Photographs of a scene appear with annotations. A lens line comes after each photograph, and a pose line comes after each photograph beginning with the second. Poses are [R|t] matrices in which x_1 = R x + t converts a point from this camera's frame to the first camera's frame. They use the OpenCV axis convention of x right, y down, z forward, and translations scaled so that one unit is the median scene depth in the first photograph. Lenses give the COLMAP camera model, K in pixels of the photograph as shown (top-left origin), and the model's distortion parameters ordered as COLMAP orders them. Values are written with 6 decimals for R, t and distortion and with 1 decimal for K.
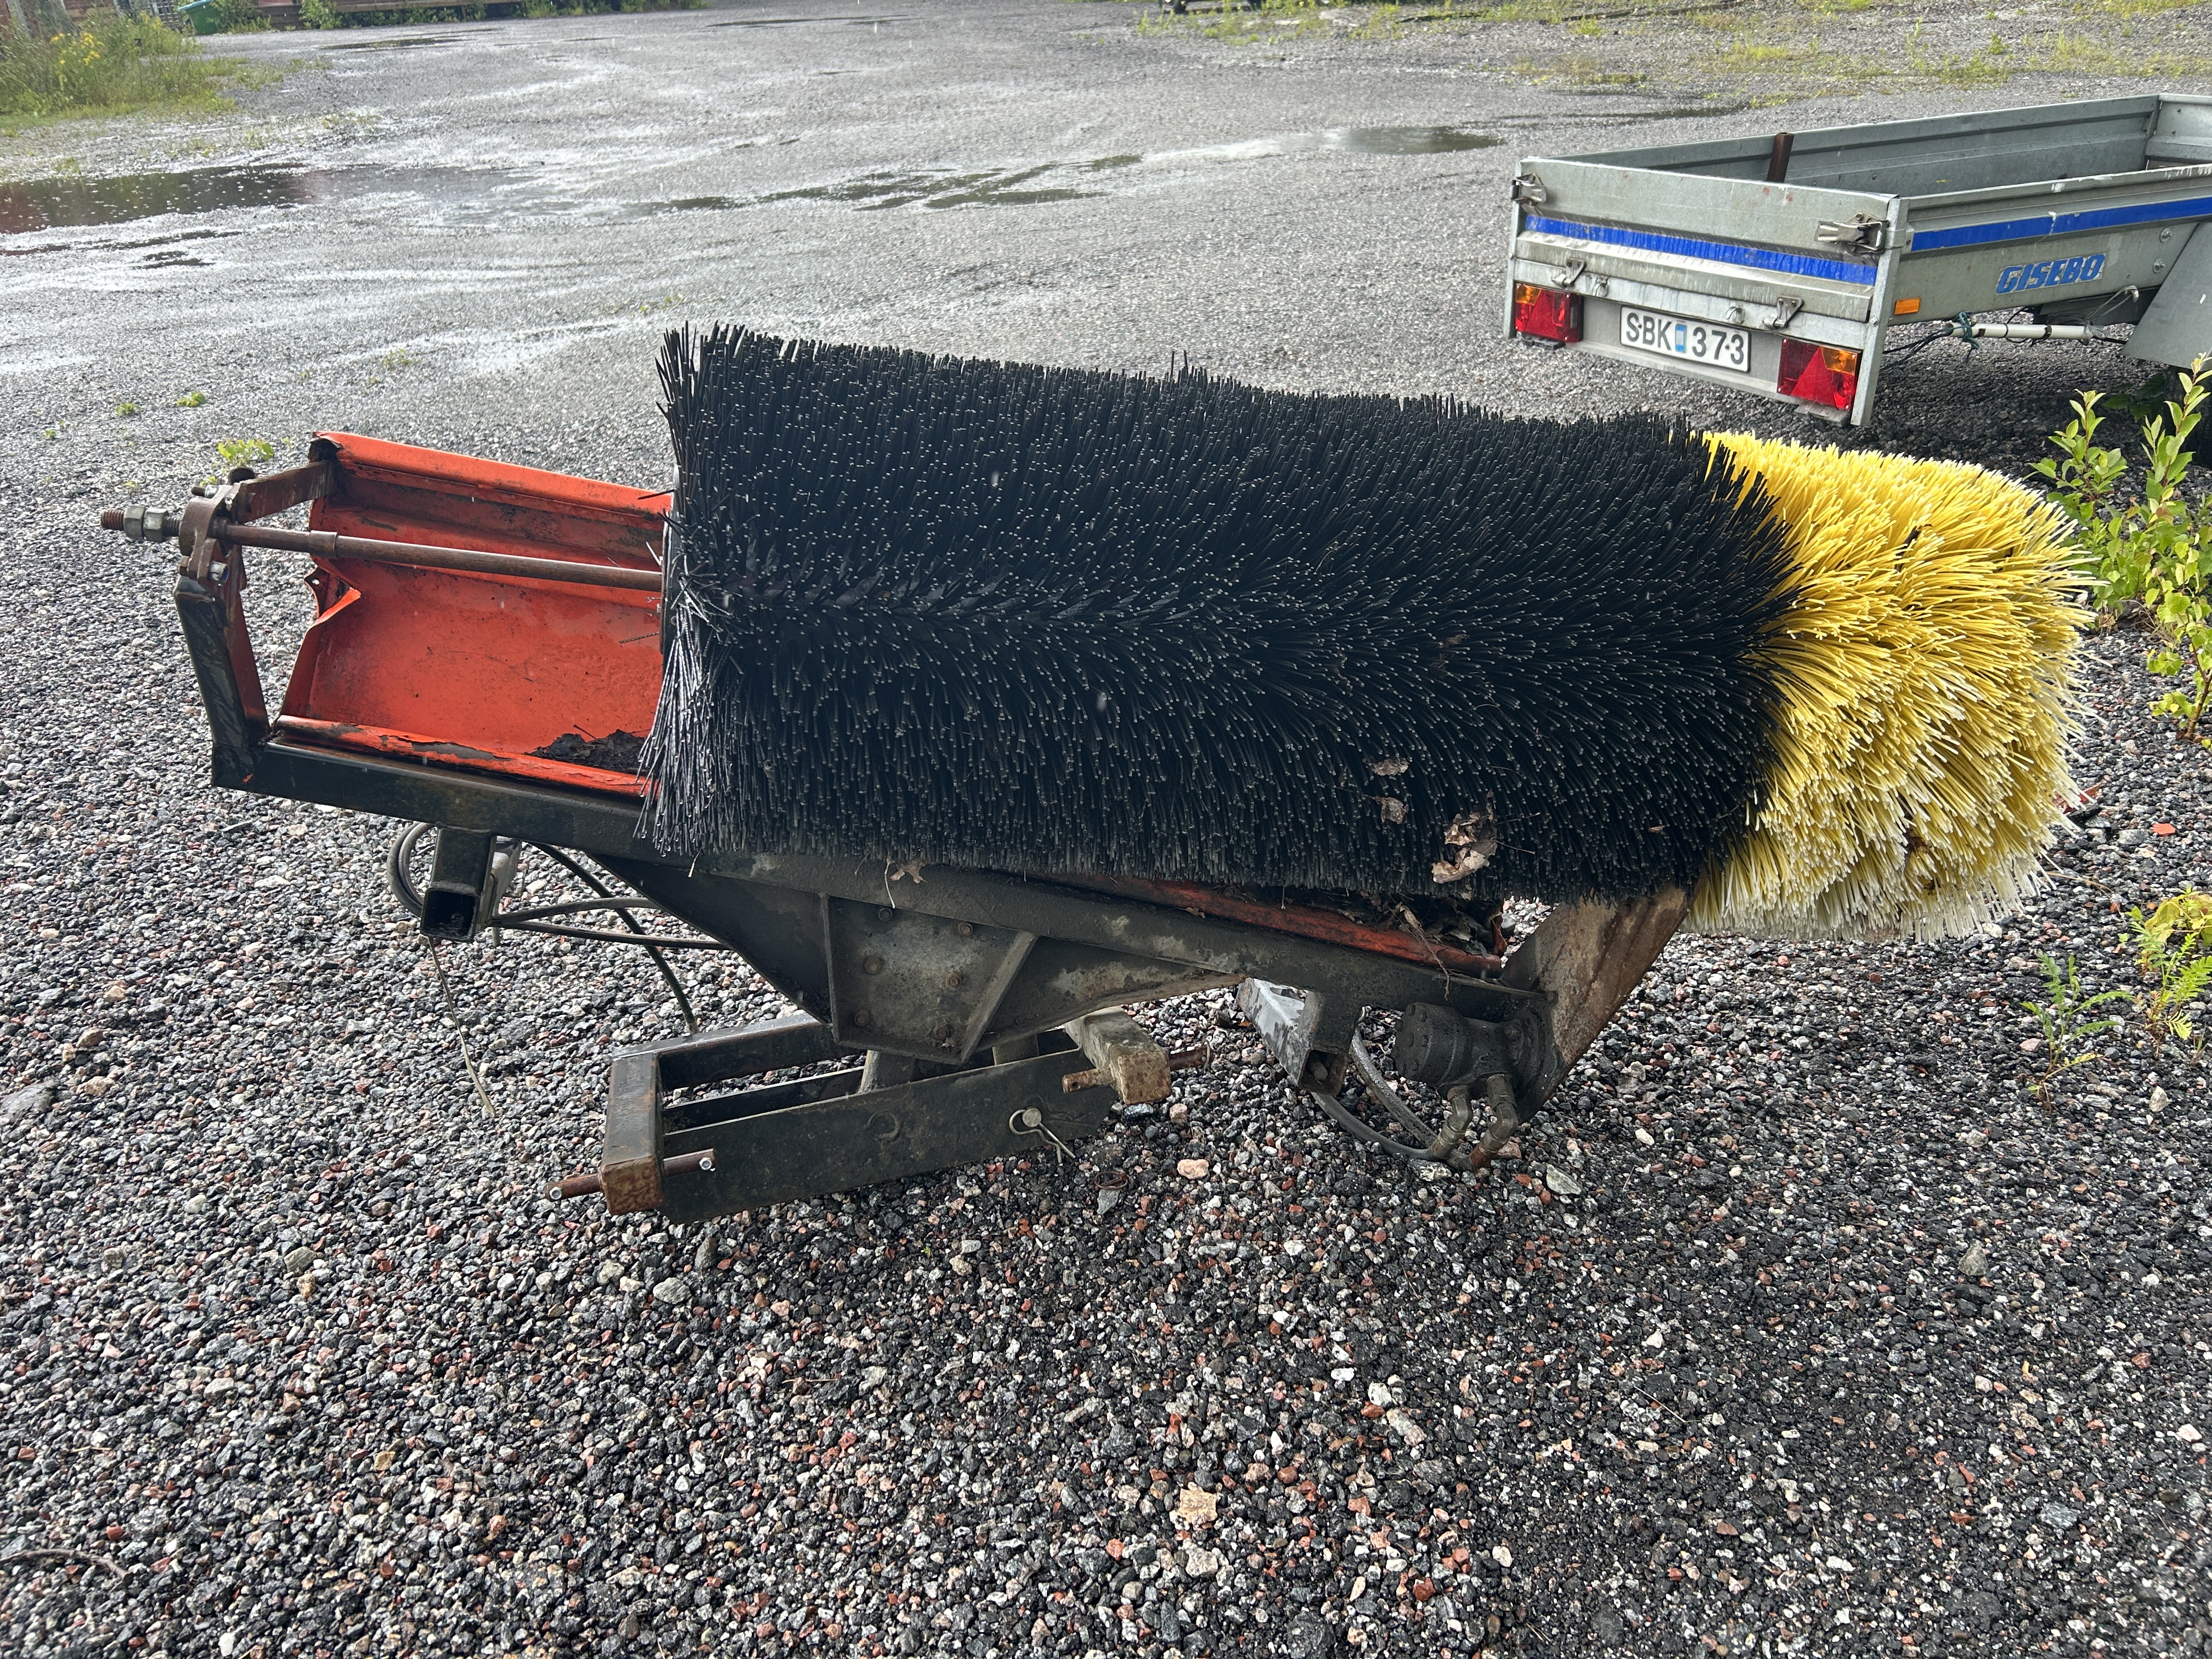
lens RADIAL K [[1689.8, 0, 1098.5], [0, 1689.8, 816.4], [0, 0, 1]] dist [0.038973, -0.046788]
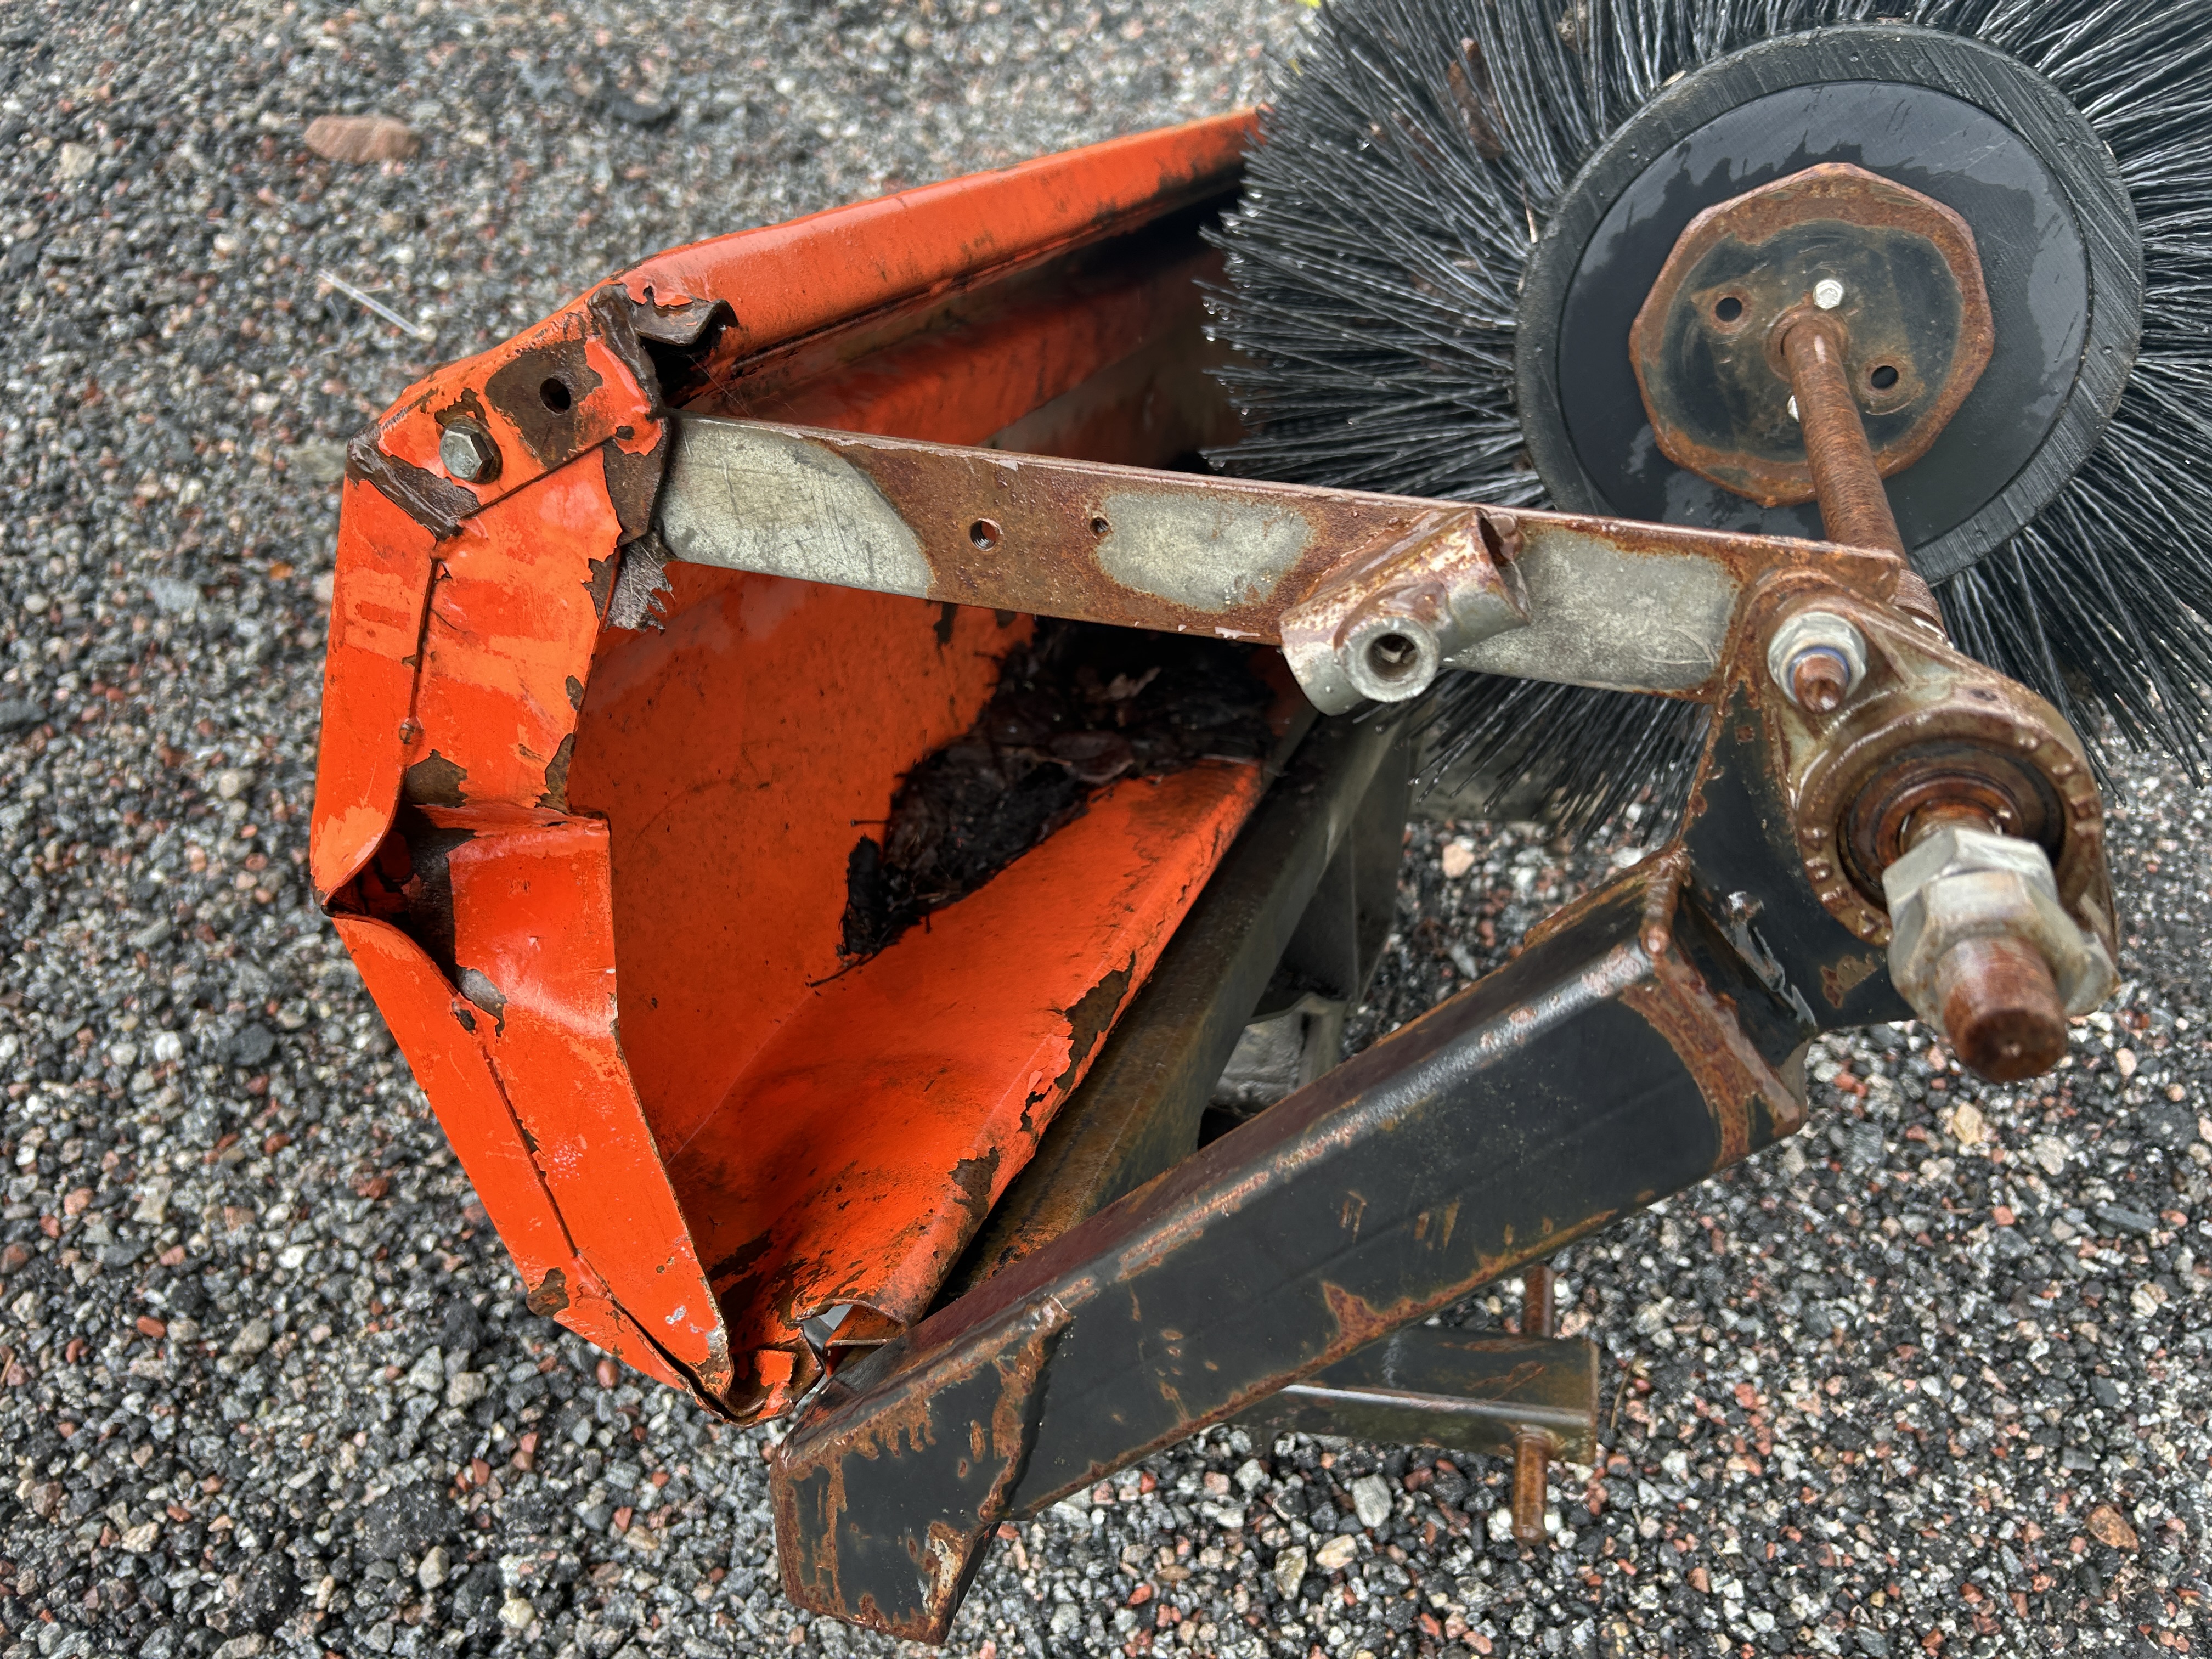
lens RADIAL K [[1689.8, 0, 1123.1], [0, 1689.8, 821.0], [0, 0, 1]] dist [0.038973, -0.046788]
pose [[0.454791, -0.554169, 0.697181, -0.507511], [0.255200, 0.831087, 0.494133, -0.213436], [-0.853252, -0.046807, 0.519394, 0.673215]]
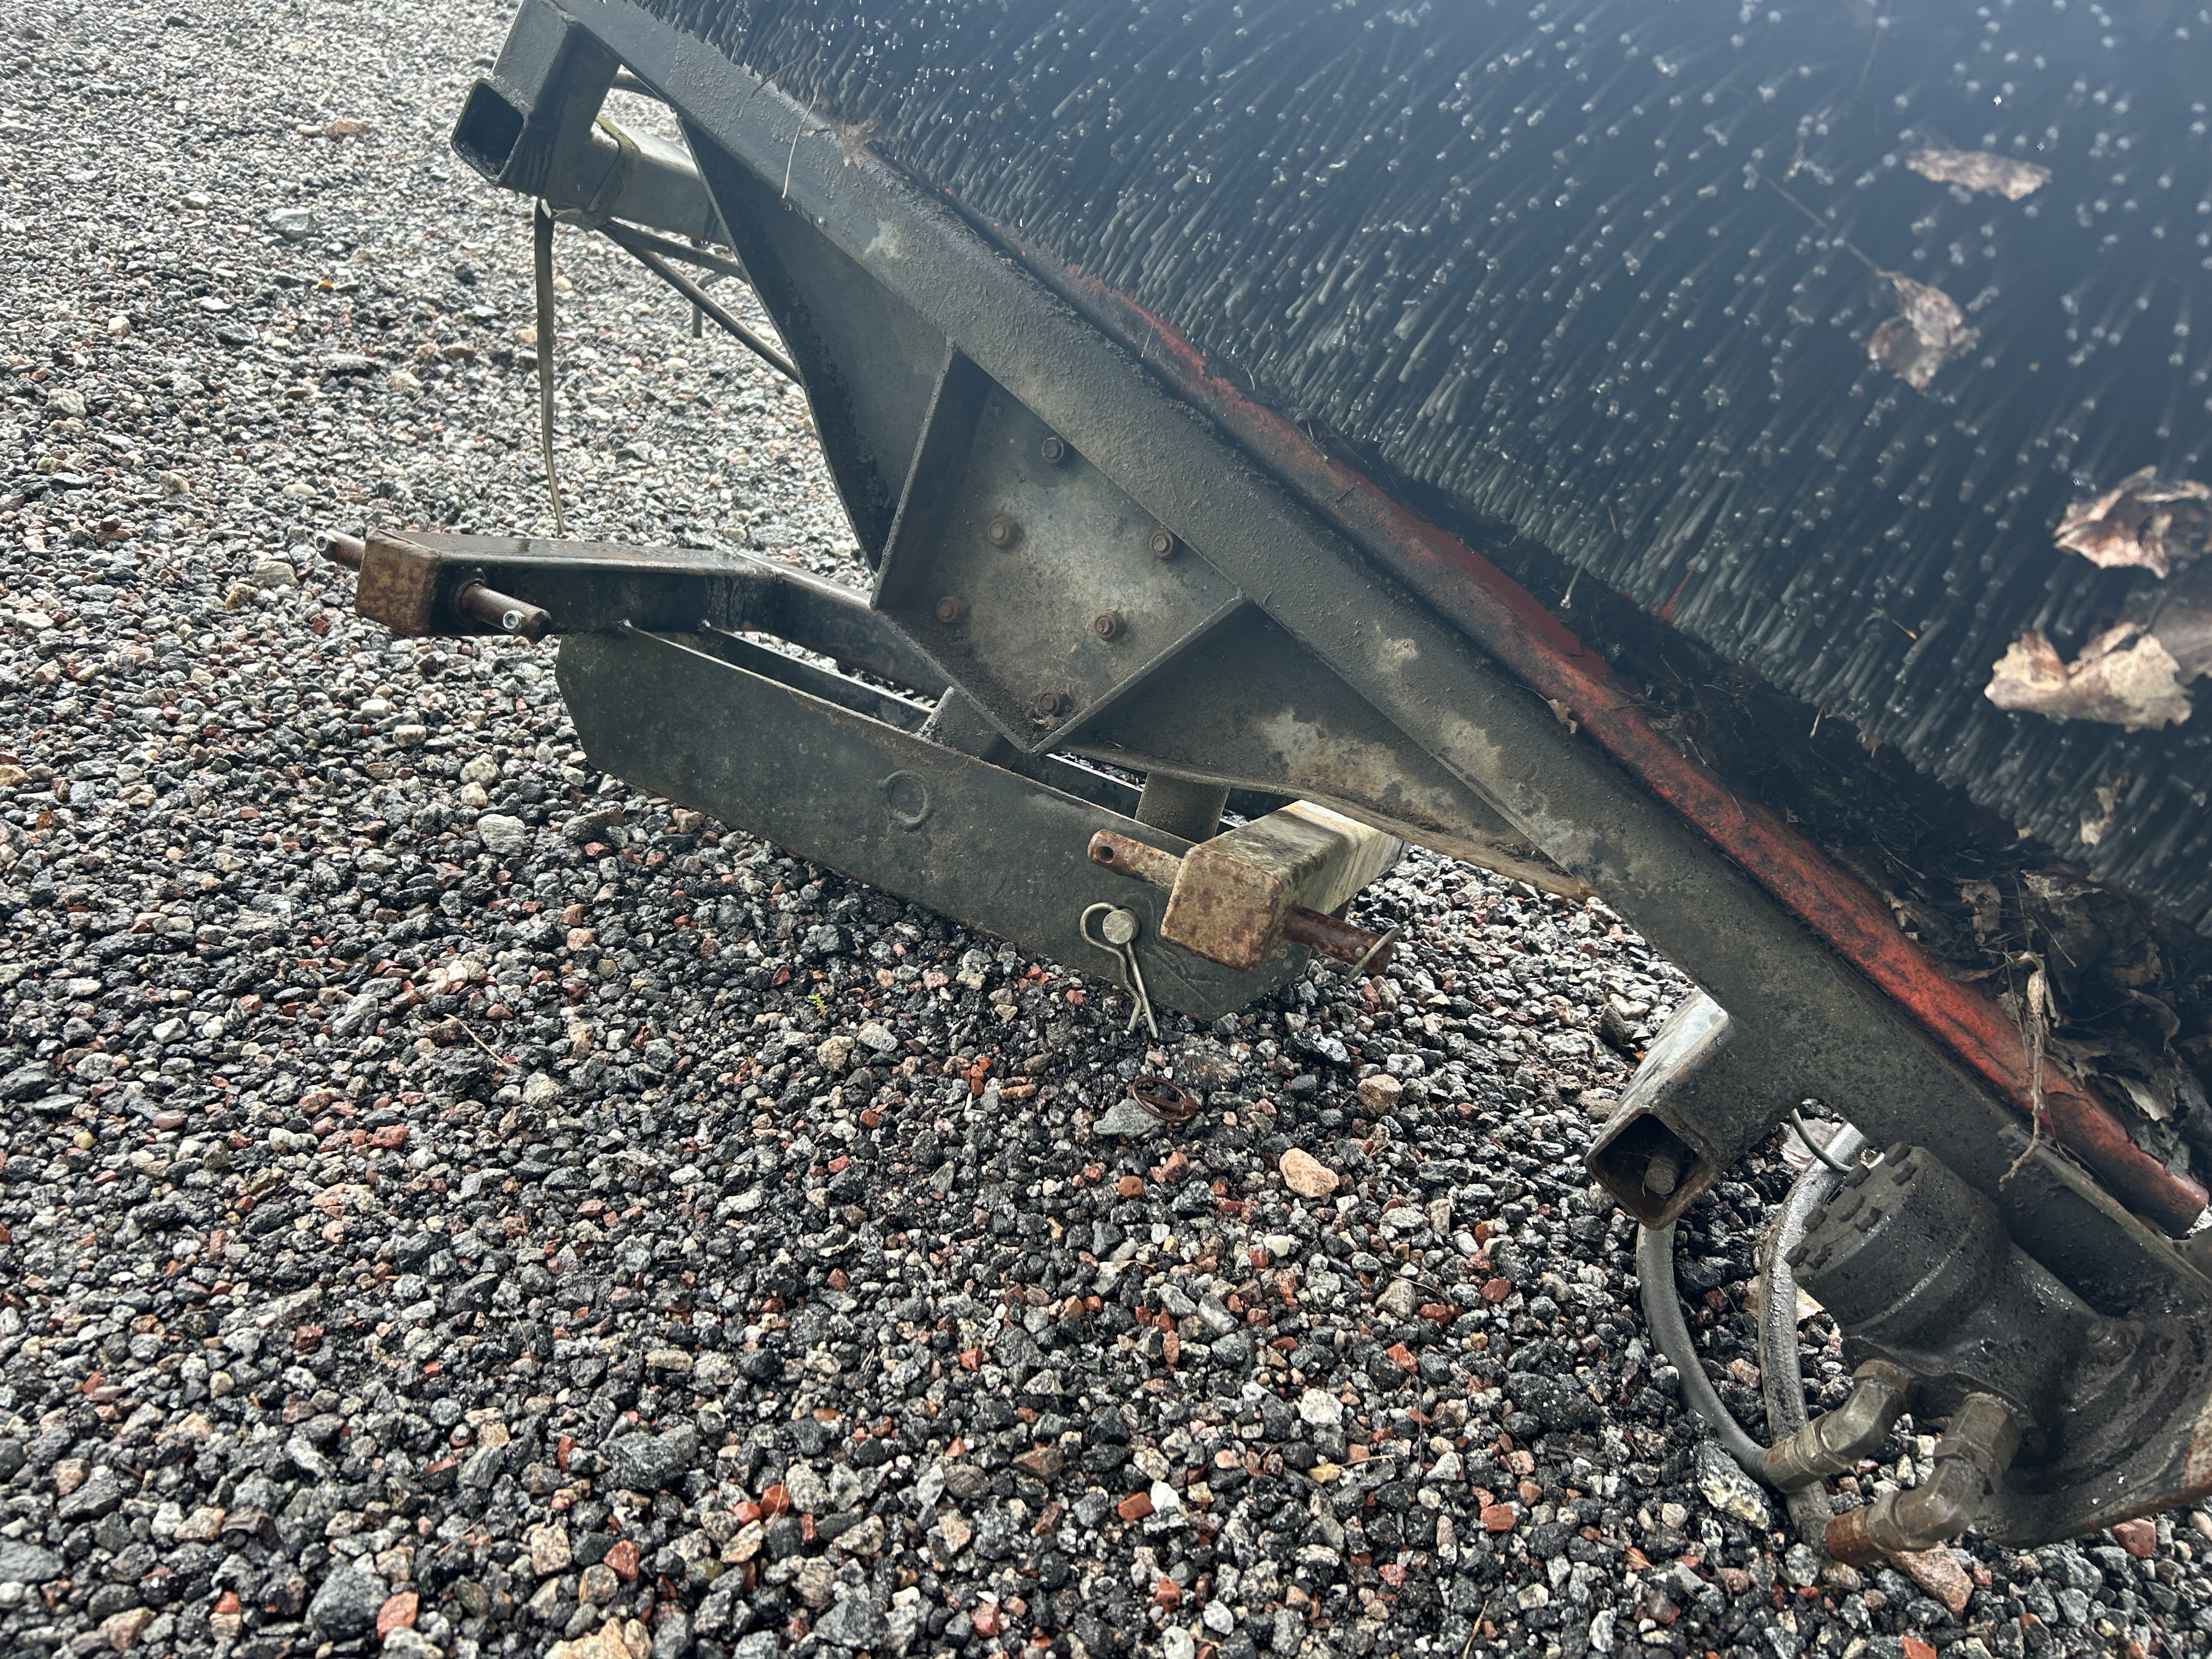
lens RADIAL K [[1689.8, 0, 1089.6], [0, 1689.8, 840.8], [0, 0, 1]] dist [0.038973, -0.046788]
pose [[0.736210, 0.483256, -0.473770, 0.184995], [-0.475191, 0.867593, 0.146547, 0.073892], [0.481860, 0.117242, 0.868370, 0.484766]]
